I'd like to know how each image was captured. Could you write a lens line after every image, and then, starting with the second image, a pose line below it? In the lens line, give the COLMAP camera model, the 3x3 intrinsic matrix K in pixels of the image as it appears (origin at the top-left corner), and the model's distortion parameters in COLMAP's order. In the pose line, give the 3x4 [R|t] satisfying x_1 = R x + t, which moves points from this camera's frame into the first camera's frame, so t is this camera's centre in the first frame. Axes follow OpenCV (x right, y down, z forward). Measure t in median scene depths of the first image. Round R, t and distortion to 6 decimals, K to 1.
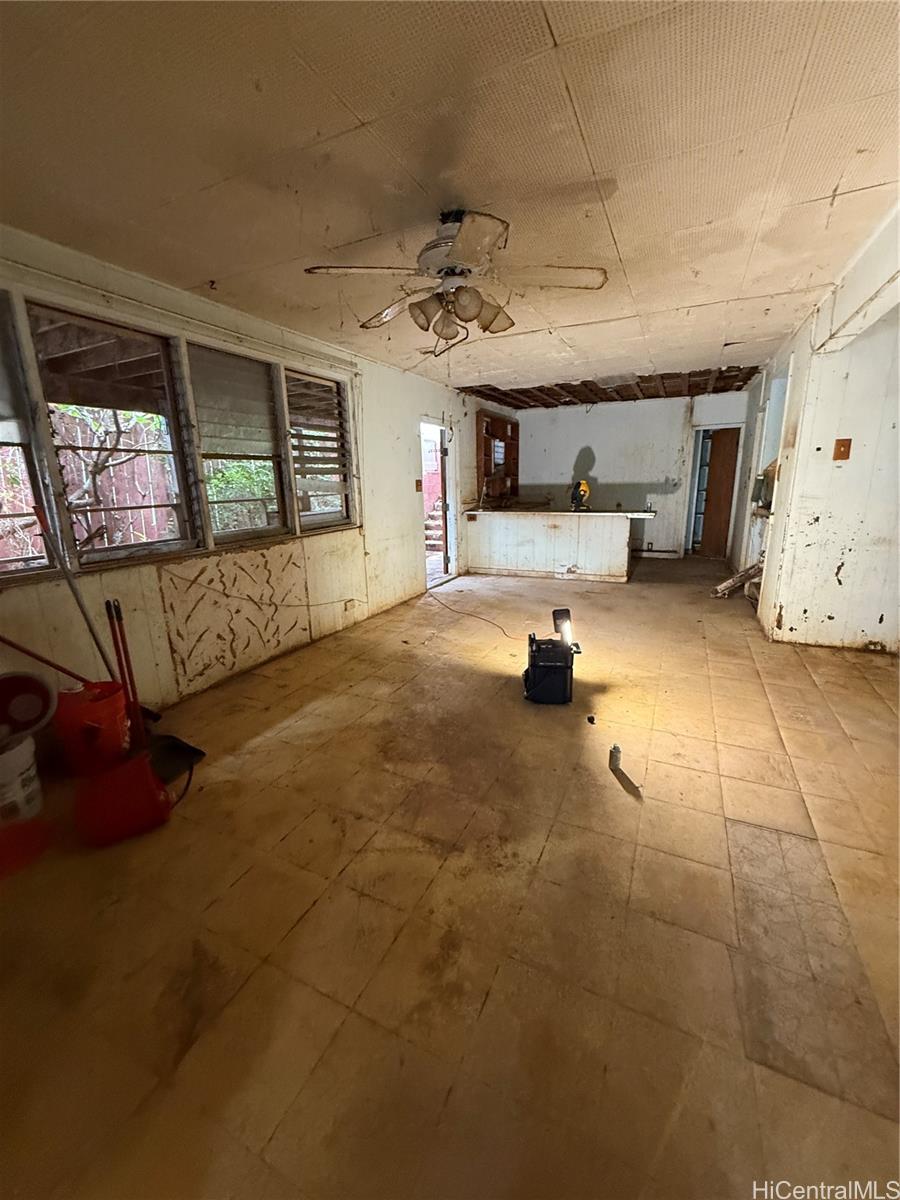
lens RADIAL K [[478.5, 0, 449.8], [0, 478.5, 596.7], [0, 0, 1]] dist [-0.000592, 0.000492]
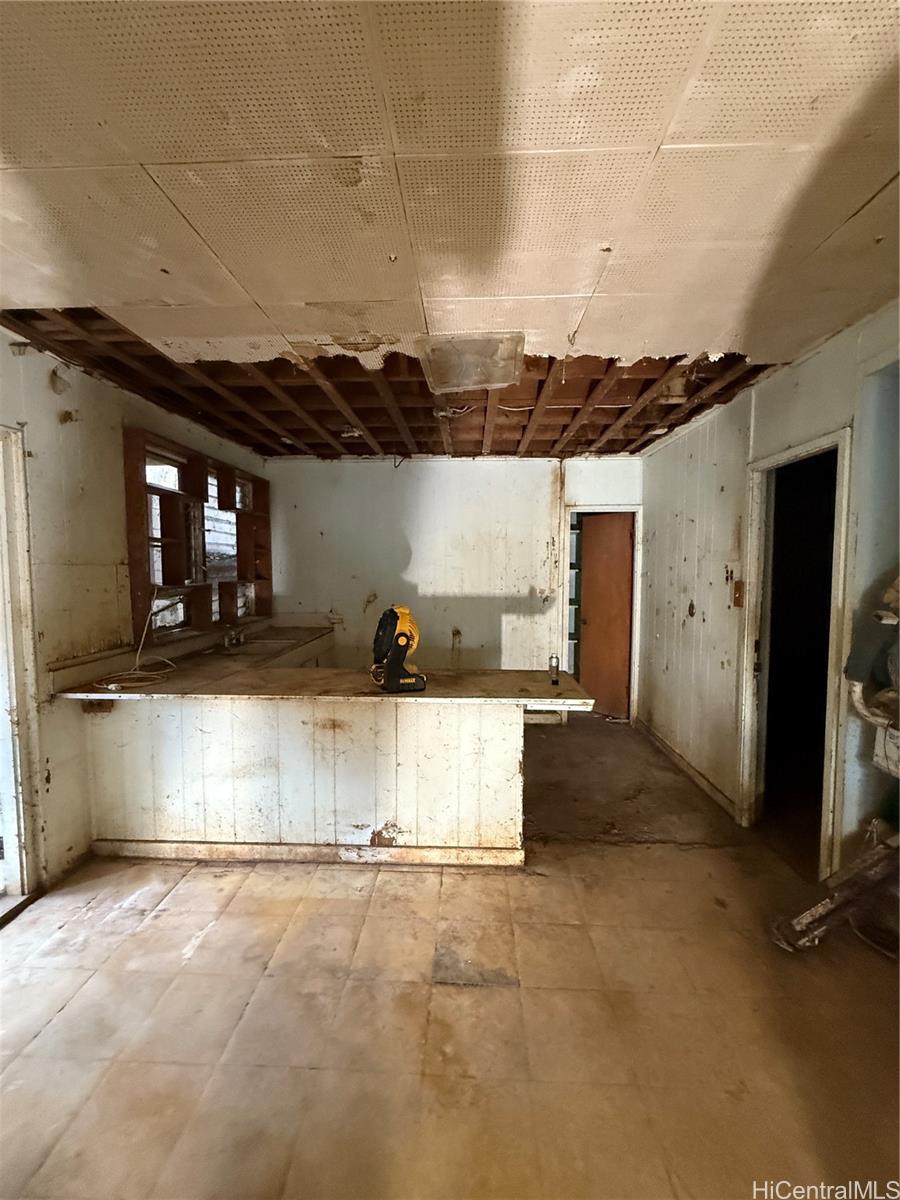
lens RADIAL K [[478.5, 0, 449.8], [0, 478.5, 596.7], [0, 0, 1]] dist [-0.000592, 0.000492]
pose [[0.920056, 0.000275, 0.391788, 0.135078], [0.071104, 0.983276, -0.167667, -0.151437], [-0.385281, 0.182121, 0.904649, 0.525665]]
